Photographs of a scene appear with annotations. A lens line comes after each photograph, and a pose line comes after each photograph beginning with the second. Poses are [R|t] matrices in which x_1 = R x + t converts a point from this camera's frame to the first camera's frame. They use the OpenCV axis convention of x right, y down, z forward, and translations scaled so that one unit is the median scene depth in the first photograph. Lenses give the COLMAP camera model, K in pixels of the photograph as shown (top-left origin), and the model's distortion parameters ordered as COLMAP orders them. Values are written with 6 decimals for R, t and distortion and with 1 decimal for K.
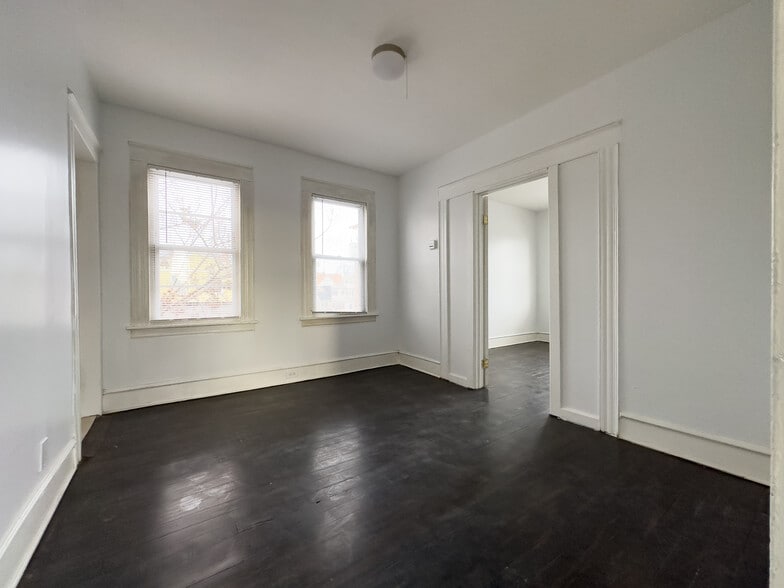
lens RADIAL K [[314.8, 0, 393.7], [0, 314.8, 296.8], [0, 0, 1]] dist [0.001797, 0.000225]
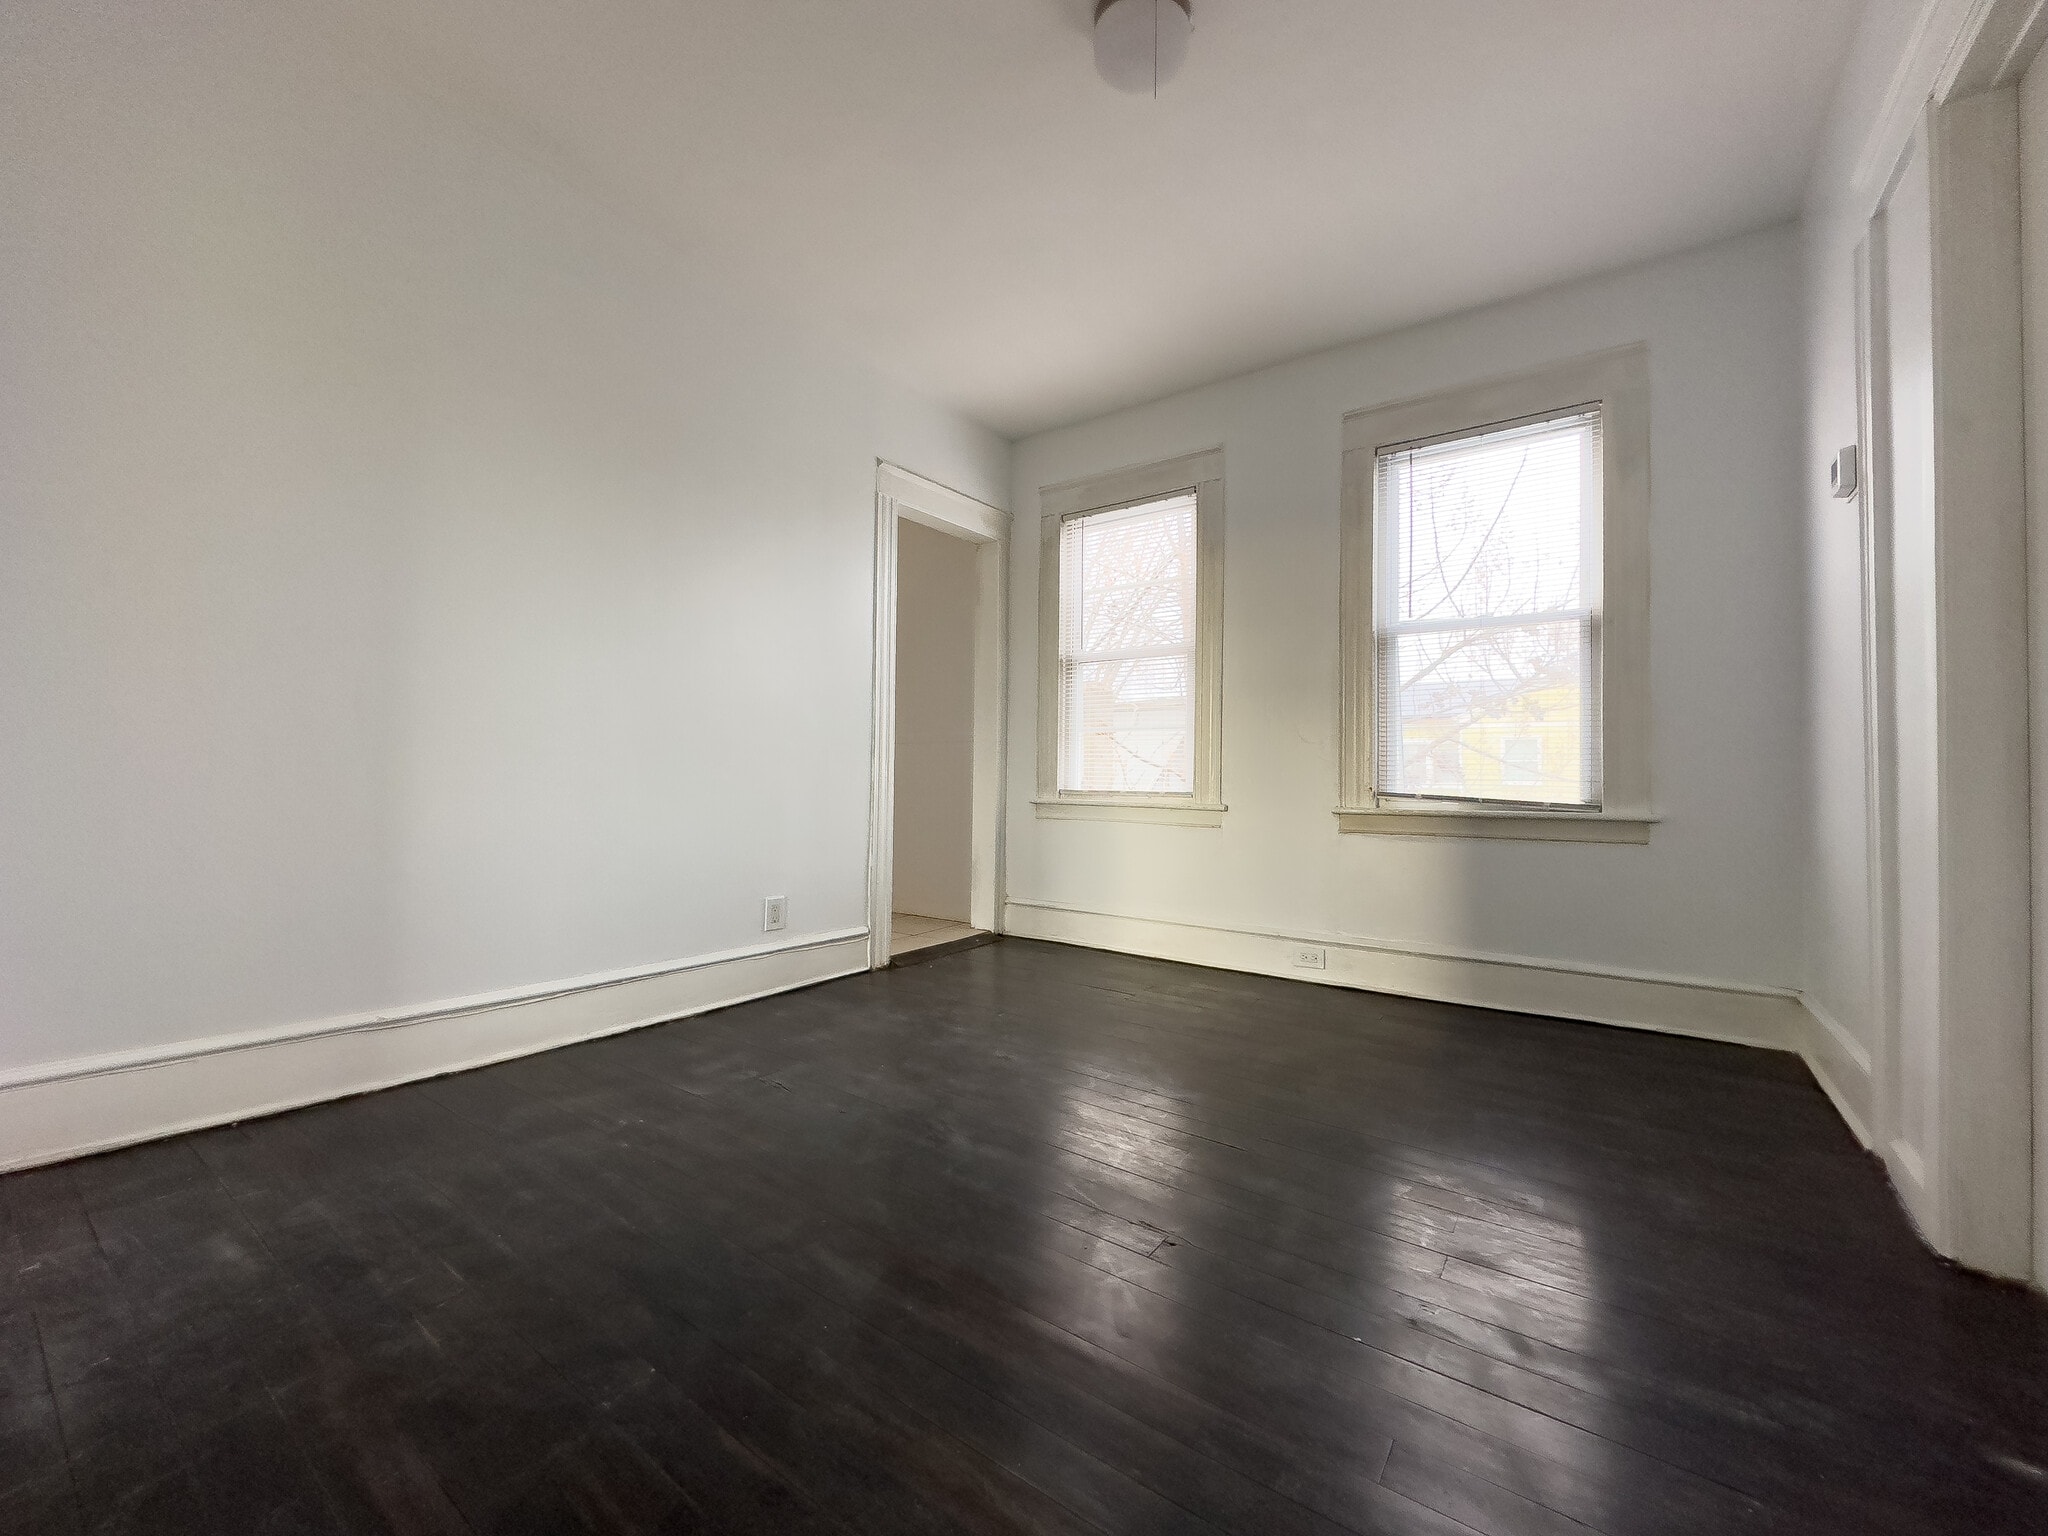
lens RADIAL K [[844.8, 0, 1021.9], [0, 844.8, 760.2], [0, 0, 1]] dist [-0.000190, -0.000006]
pose [[0.313724, 0.017032, -0.949362, 0.495761], [0.002330, 0.999822, 0.018707, -0.006034], [0.949512, -0.008081, 0.313628, 0.338760]]
